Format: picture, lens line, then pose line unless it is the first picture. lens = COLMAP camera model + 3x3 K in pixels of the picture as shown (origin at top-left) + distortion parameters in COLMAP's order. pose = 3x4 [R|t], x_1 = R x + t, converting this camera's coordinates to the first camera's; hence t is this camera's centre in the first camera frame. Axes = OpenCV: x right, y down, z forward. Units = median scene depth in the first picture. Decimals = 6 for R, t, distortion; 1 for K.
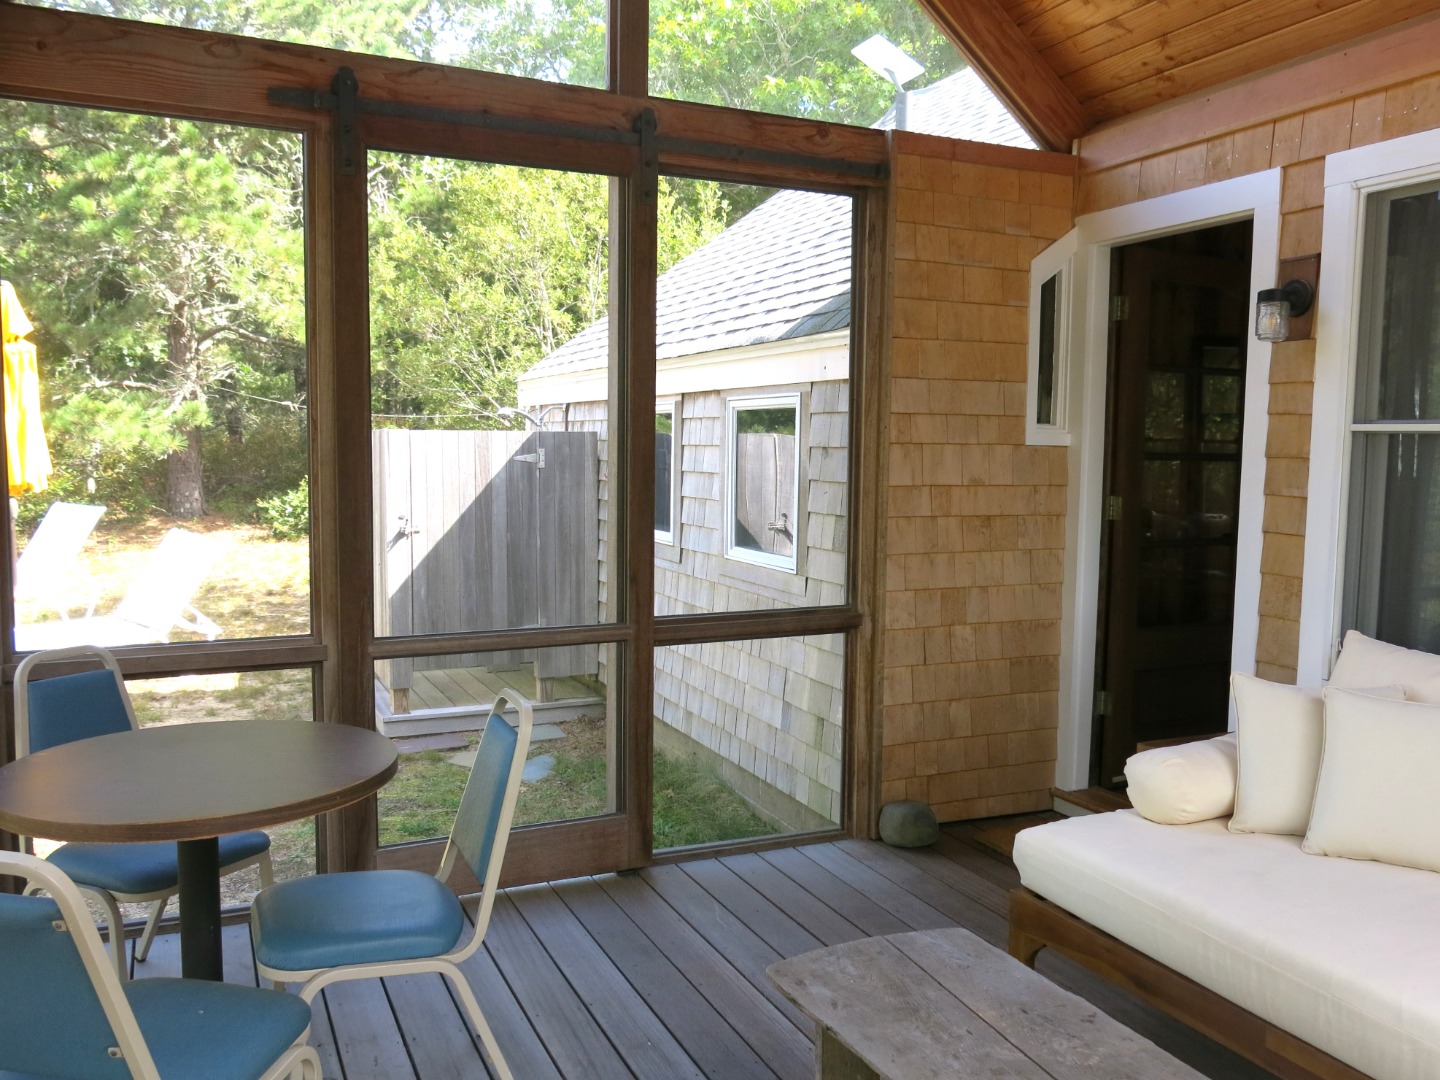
lens RADIAL K [[1158.3, 0, 720.0], [0, 1158.3, 540.0], [0, 0, 1]] dist [-0.001397, -0.001179]
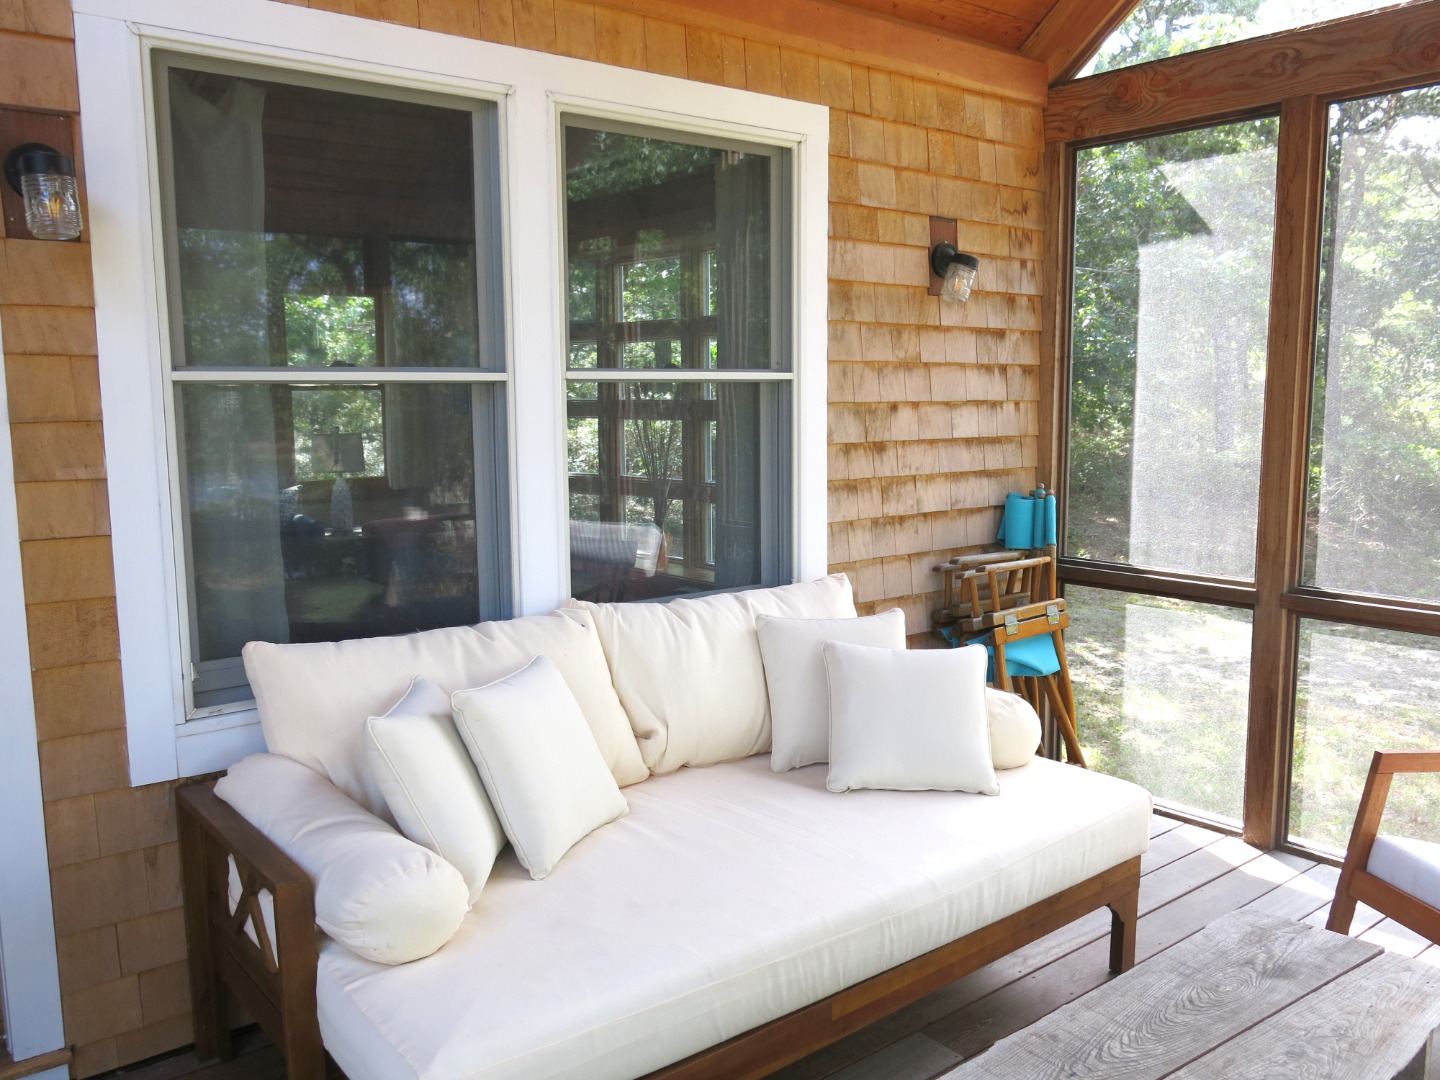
lens RADIAL K [[1213.4, 0, 717.5], [0, 1213.4, 562.1], [0, 0, 1]] dist [-0.002483, -0.004852]
pose [[-0.252632, -0.139340, 0.957477, -0.273472], [0.087625, 0.982215, 0.166060, -0.075558], [-0.963586, 0.125851, -0.235930, 0.826454]]
